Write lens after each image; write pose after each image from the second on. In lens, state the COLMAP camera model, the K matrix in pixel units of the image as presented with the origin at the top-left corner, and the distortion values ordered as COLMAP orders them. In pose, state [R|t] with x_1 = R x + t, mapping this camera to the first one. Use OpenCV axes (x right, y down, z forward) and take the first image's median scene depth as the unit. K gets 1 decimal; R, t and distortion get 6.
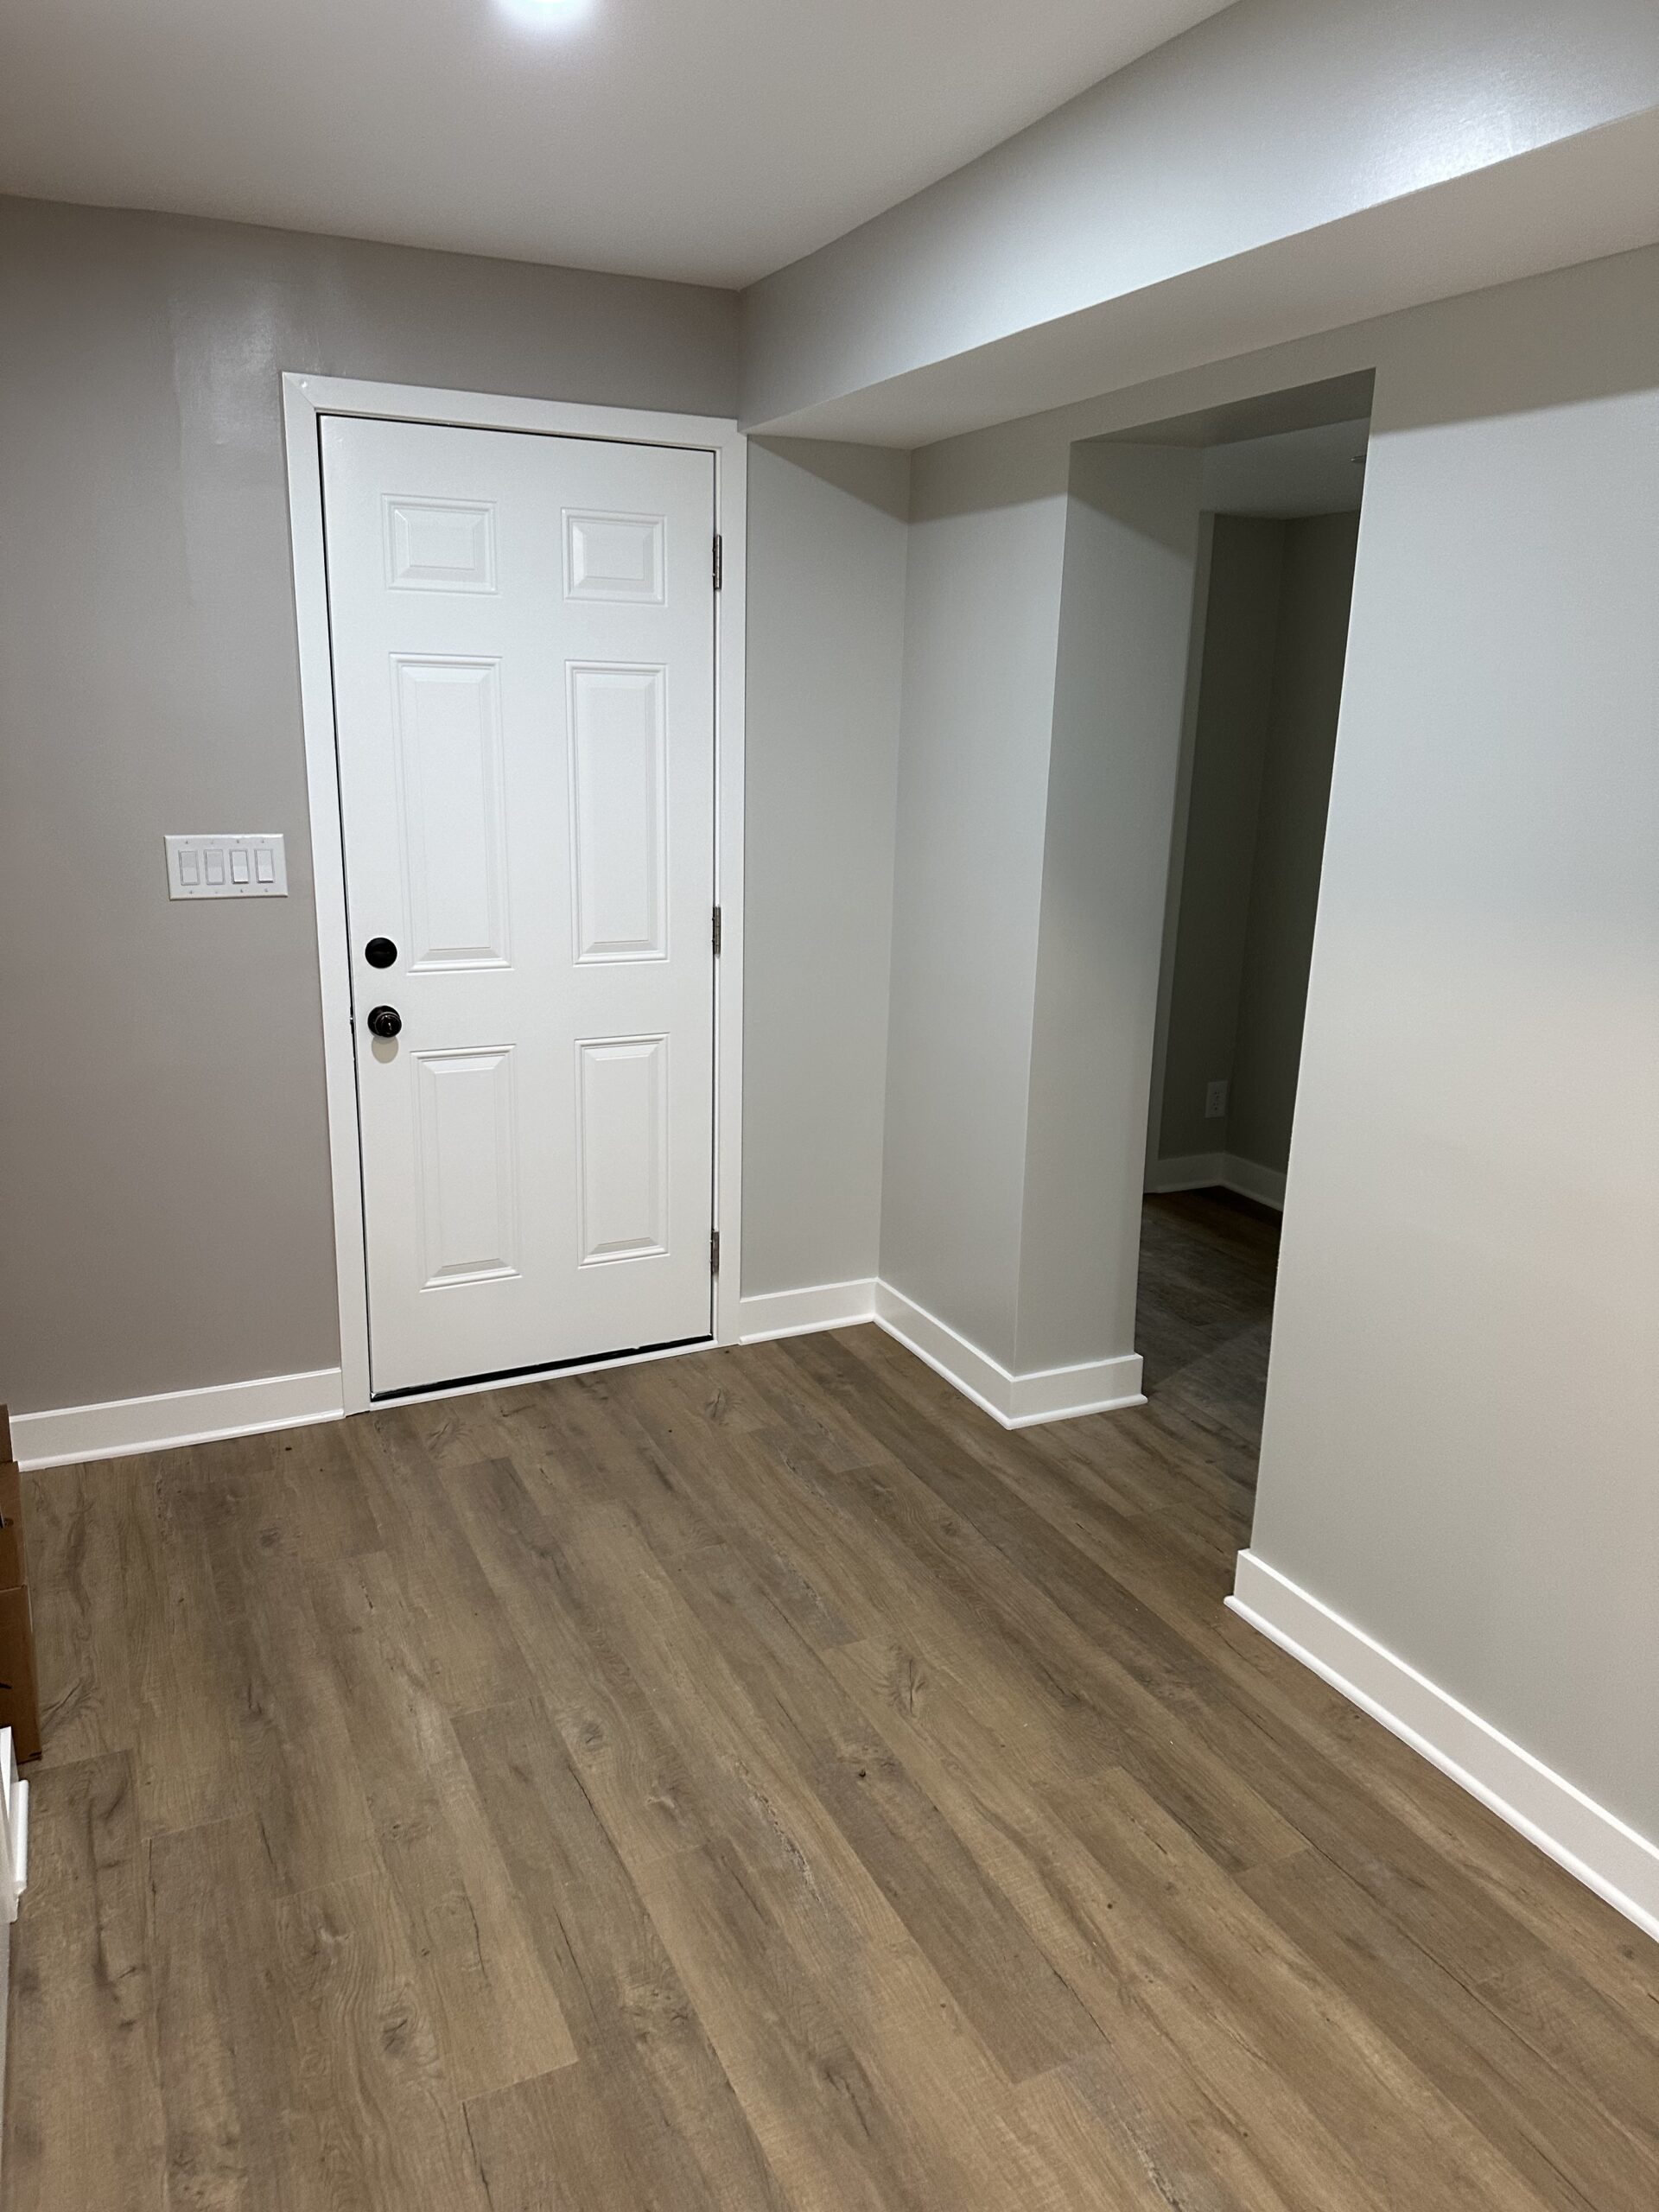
lens RADIAL K [[1582.1, 0, 835.0], [0, 1582.1, 1106.9], [0, 0, 1]] dist [0.001561, -0.000989]
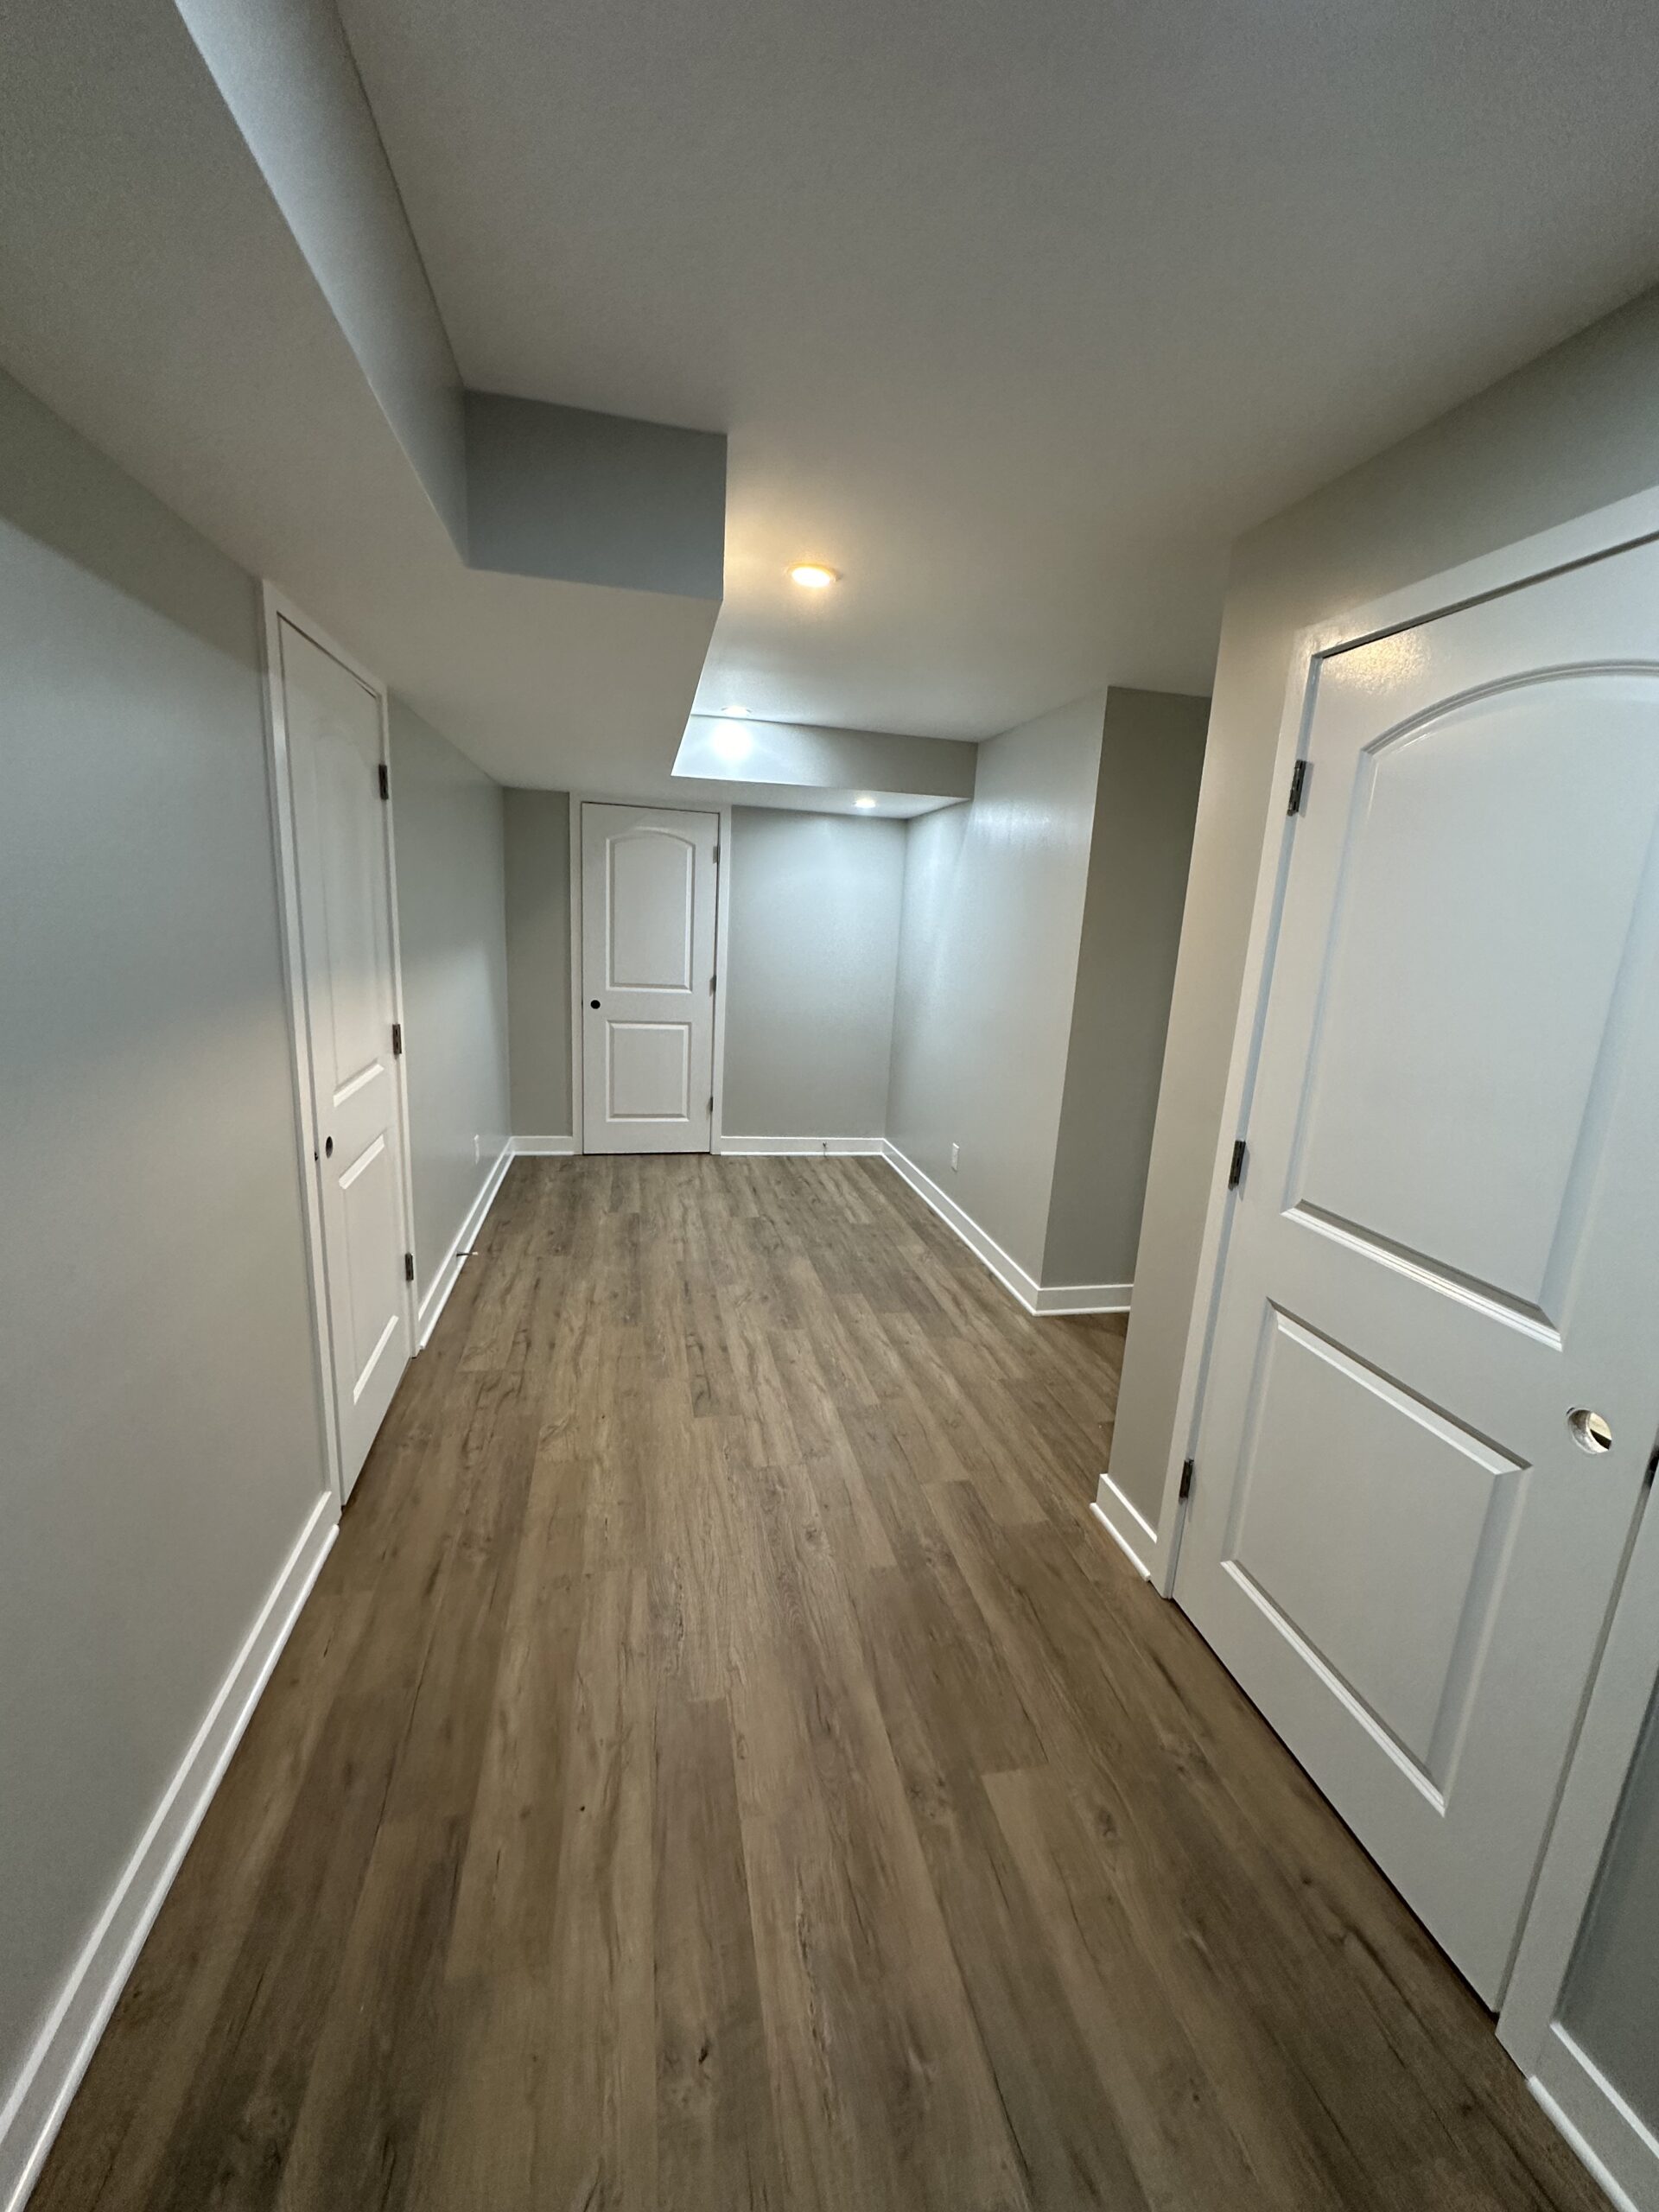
lens RADIAL K [[875.1, 0, 832.8], [0, 875.1, 1103.2], [0, 0, 1]] dist [-0.002204, 0.001034]
pose [[-0.968817, -0.127533, 0.212437, -0.107335], [-0.017448, 0.890352, 0.454938, -0.350891], [-0.247163, 0.437045, -0.864813, 1.354267]]
